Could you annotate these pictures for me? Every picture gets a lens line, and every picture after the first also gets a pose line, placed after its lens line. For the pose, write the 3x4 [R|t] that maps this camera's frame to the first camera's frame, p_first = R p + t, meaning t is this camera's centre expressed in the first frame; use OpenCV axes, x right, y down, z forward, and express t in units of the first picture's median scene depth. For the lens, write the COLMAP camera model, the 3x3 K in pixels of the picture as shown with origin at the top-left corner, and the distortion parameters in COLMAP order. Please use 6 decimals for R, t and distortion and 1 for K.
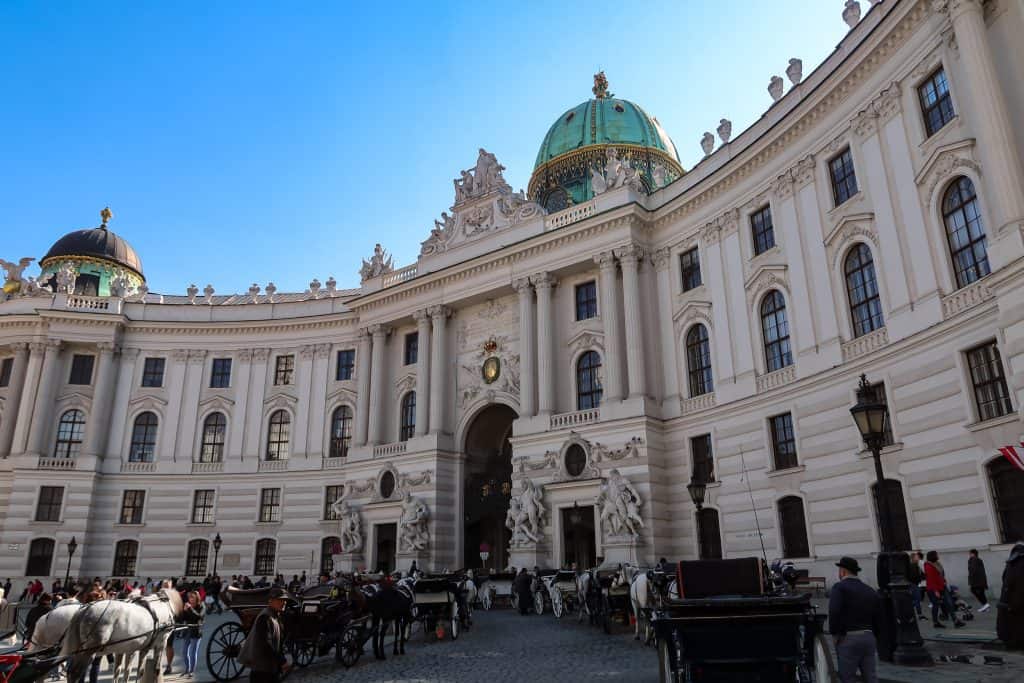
lens RADIAL K [[728.7, 0, 512.0], [0, 728.7, 341.5], [0, 0, 1]] dist [-0.039597, 0.000829]
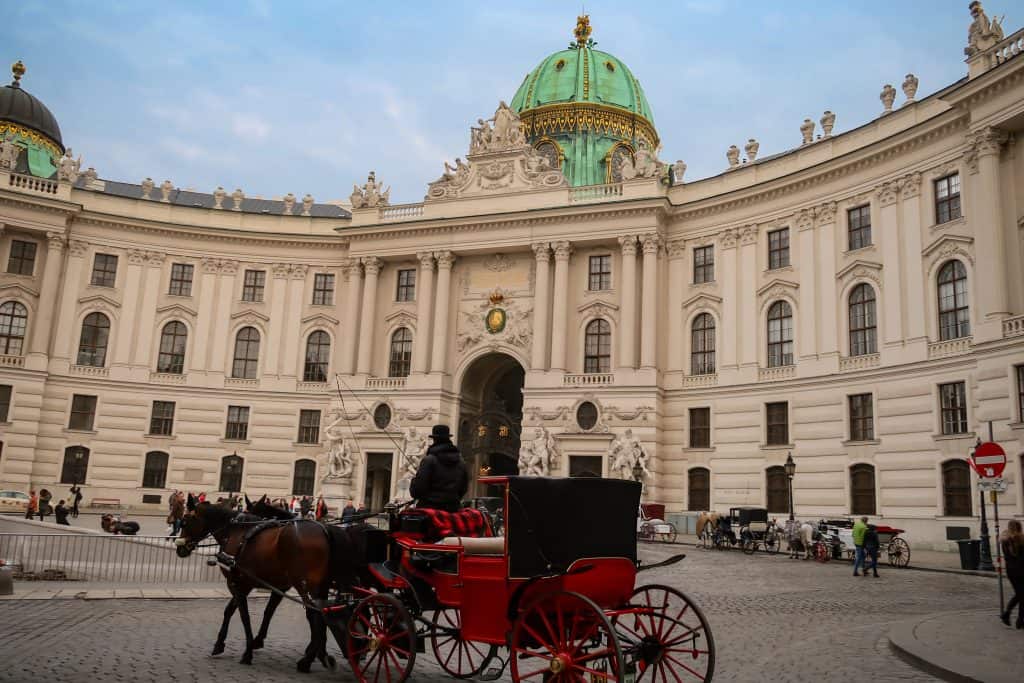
lens RADIAL K [[850.7, 0, 512.0], [0, 850.7, 341.5], [0, 0, 1]] dist [-0.014487, -0.007751]
pose [[0.965335, 0.110832, 0.236314, -0.302601], [-0.138039, 0.985178, 0.101829, -0.062768], [-0.221526, -0.130920, 0.966326, -0.221438]]
